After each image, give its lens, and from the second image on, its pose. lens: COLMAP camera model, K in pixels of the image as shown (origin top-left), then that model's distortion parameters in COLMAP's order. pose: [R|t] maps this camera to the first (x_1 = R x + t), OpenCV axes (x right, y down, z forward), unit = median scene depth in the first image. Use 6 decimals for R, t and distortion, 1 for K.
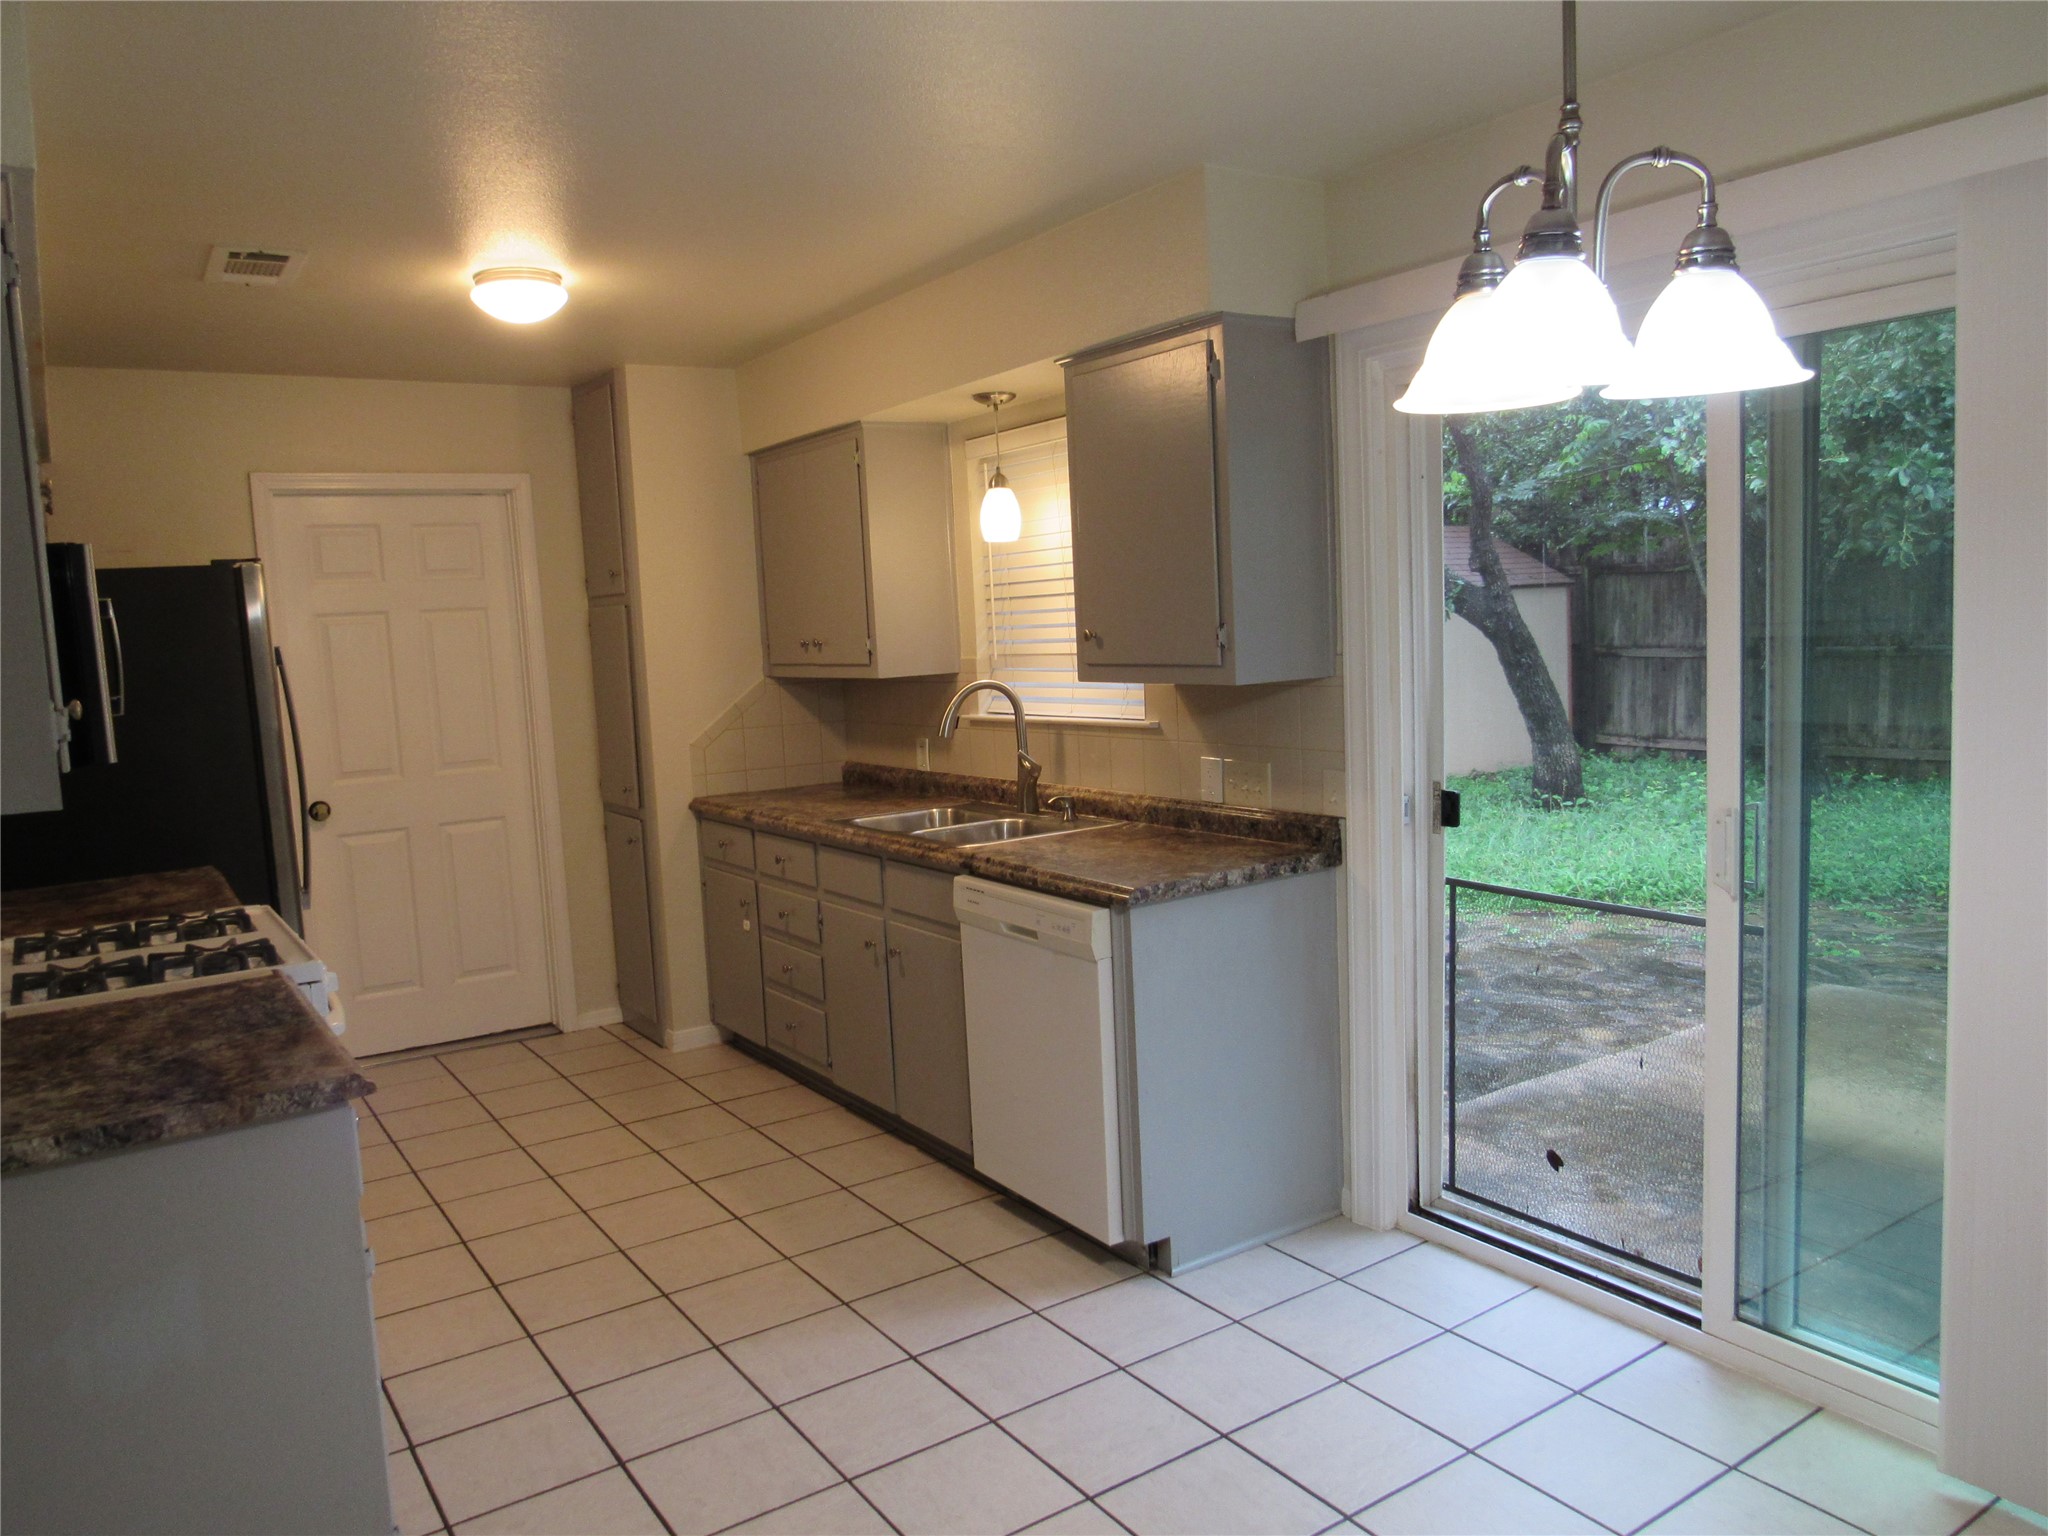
lens RADIAL K [[1489.0, 0, 1017.9], [0, 1489.0, 774.8], [0, 0, 1]] dist [-0.031511, 0.029980]
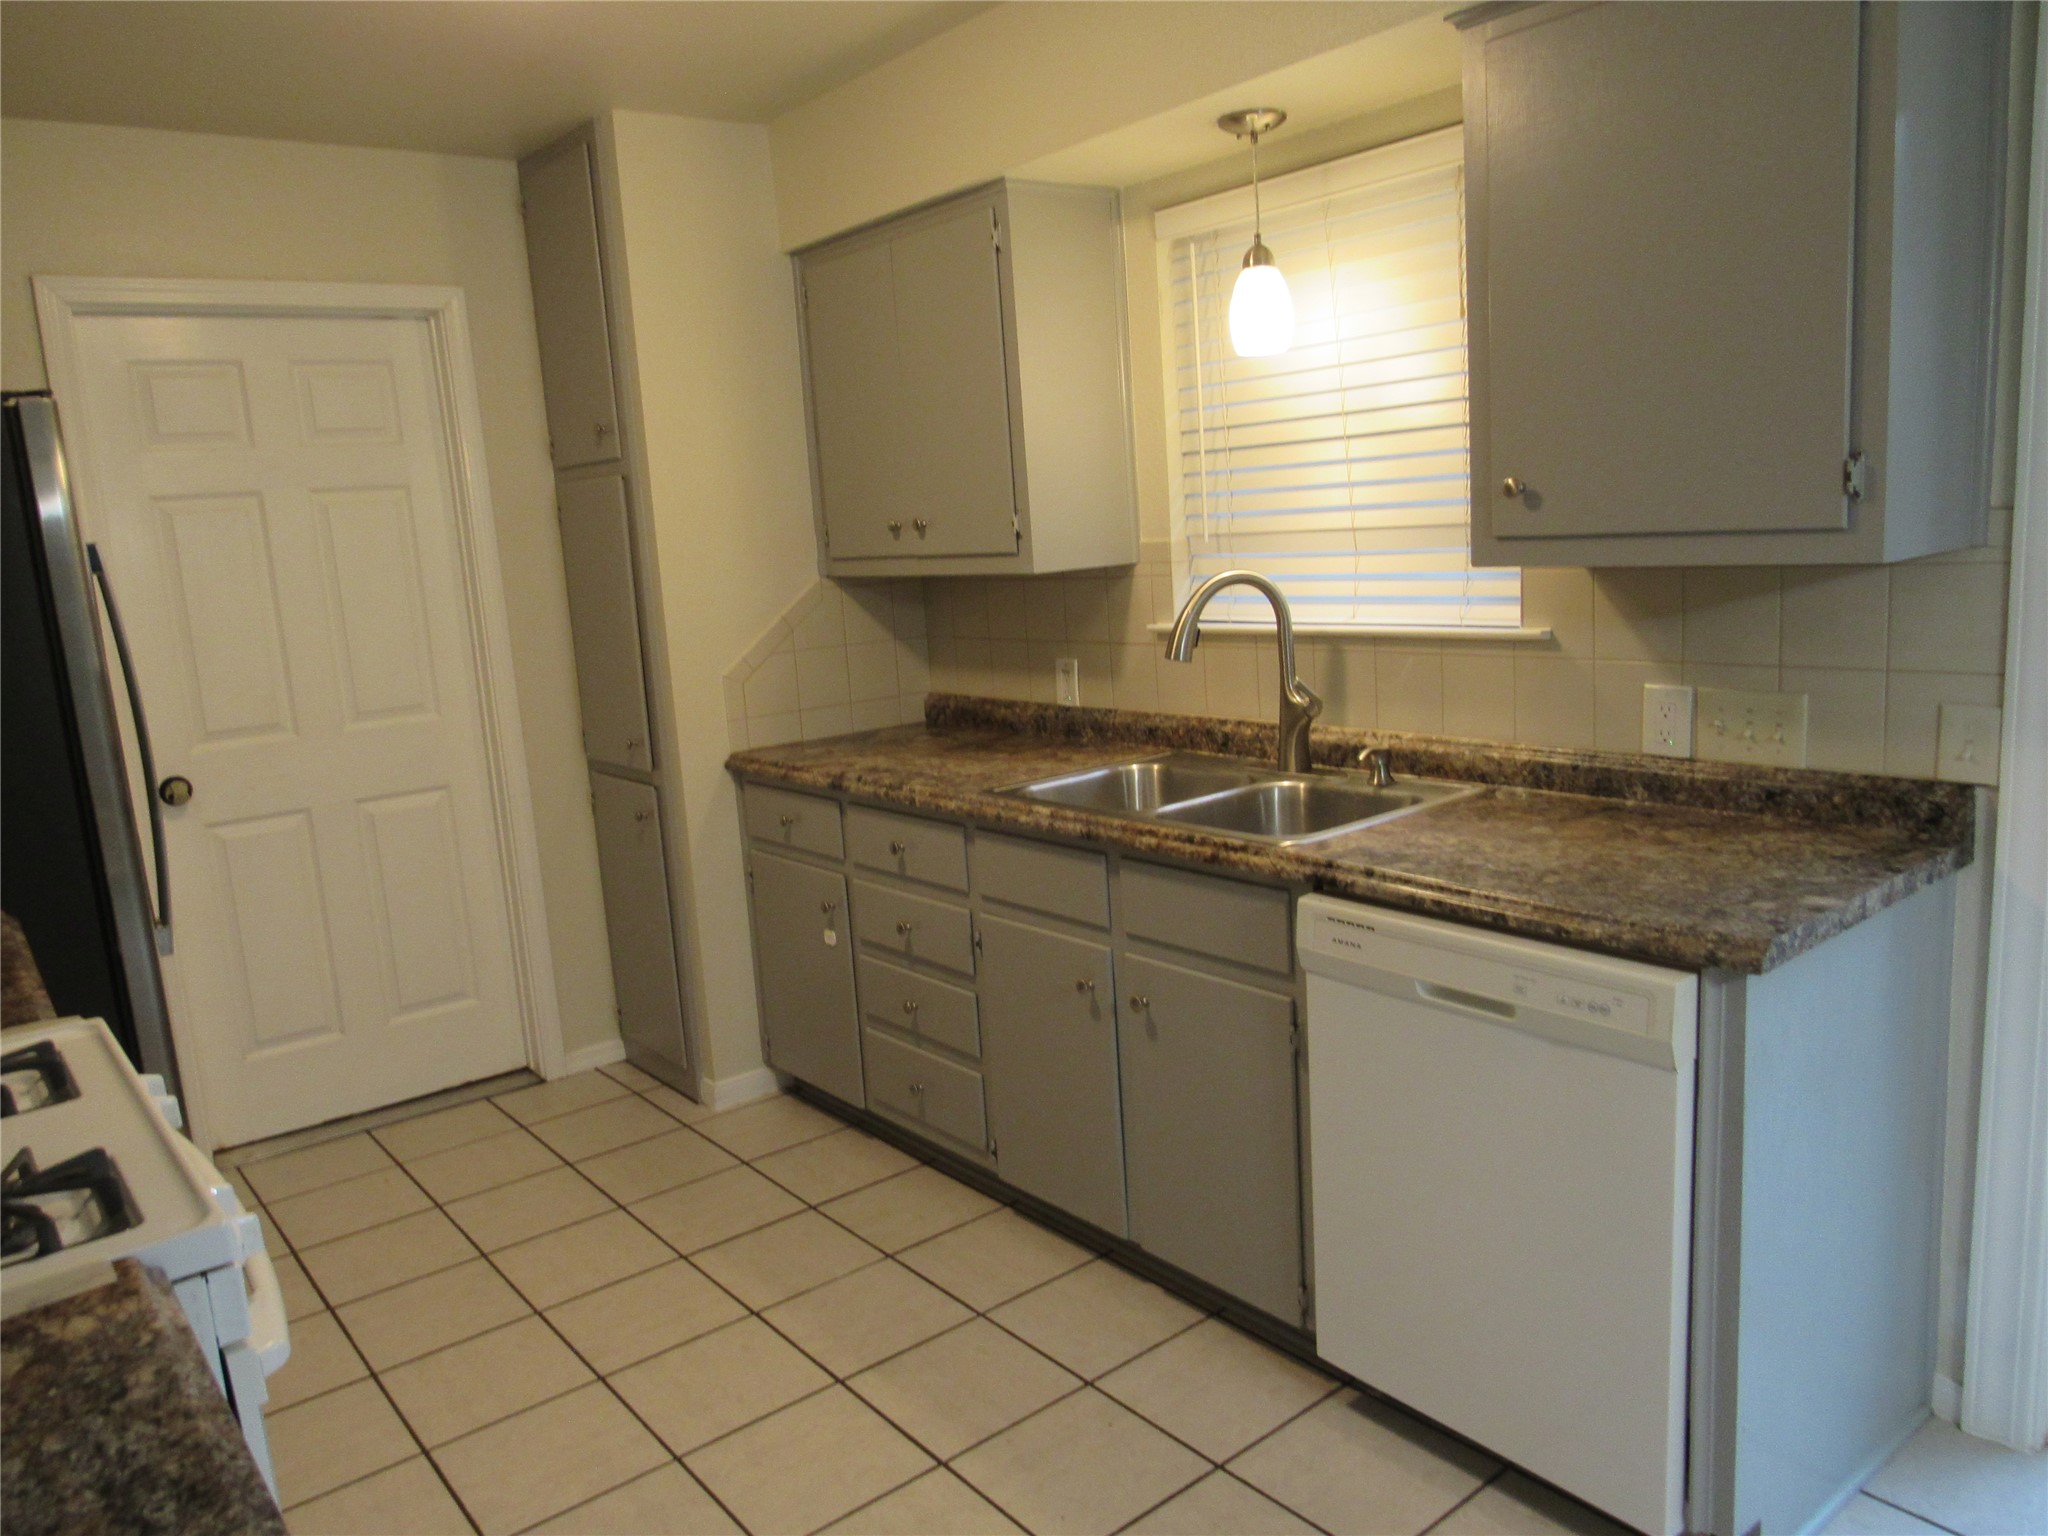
lens RADIAL K [[1489.0, 0, 1017.9], [0, 1489.0, 774.8], [0, 0, 1]] dist [-0.031511, 0.029980]
pose [[0.995877, -0.033389, 0.084340, -0.167601], [0.027862, 0.997438, 0.065889, -0.019493], [-0.086324, -0.063267, 0.994256, 0.341617]]
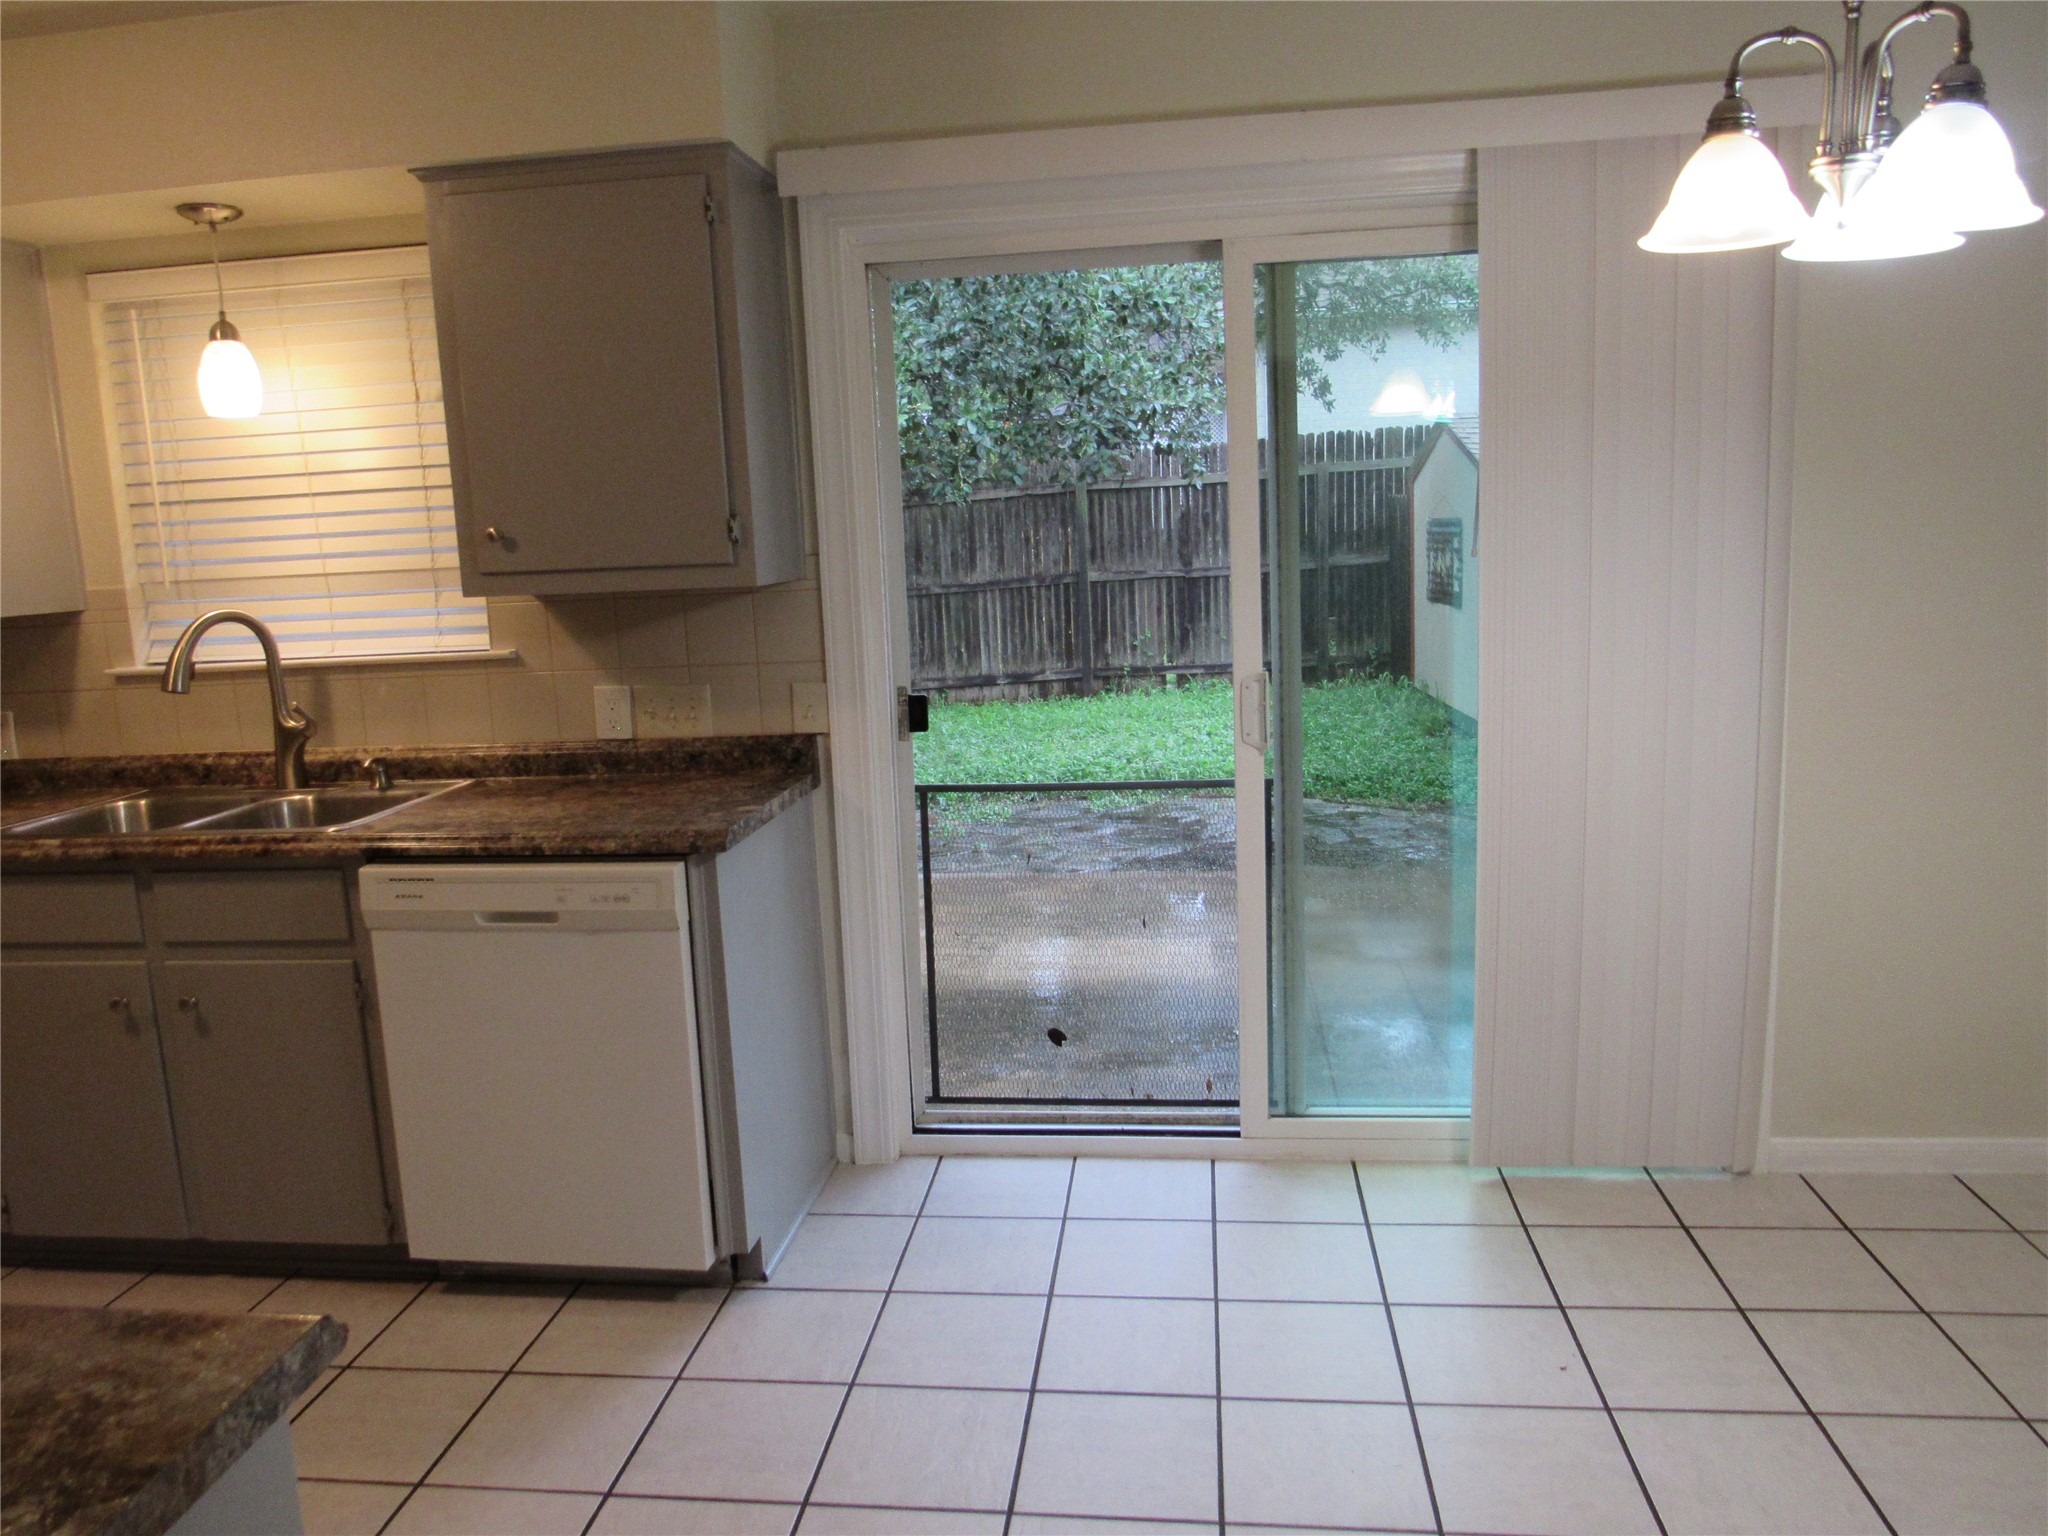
lens RADIAL K [[1468.7, 0, 1032.8], [0, 1468.7, 771.5], [0, 0, 1]] dist [-0.019772, -0.004176]
pose [[0.648623, -0.103652, 0.754019, -0.295154], [0.092541, 0.994073, 0.057047, 0.009419], [-0.755463, 0.032776, 0.654371, 0.236710]]
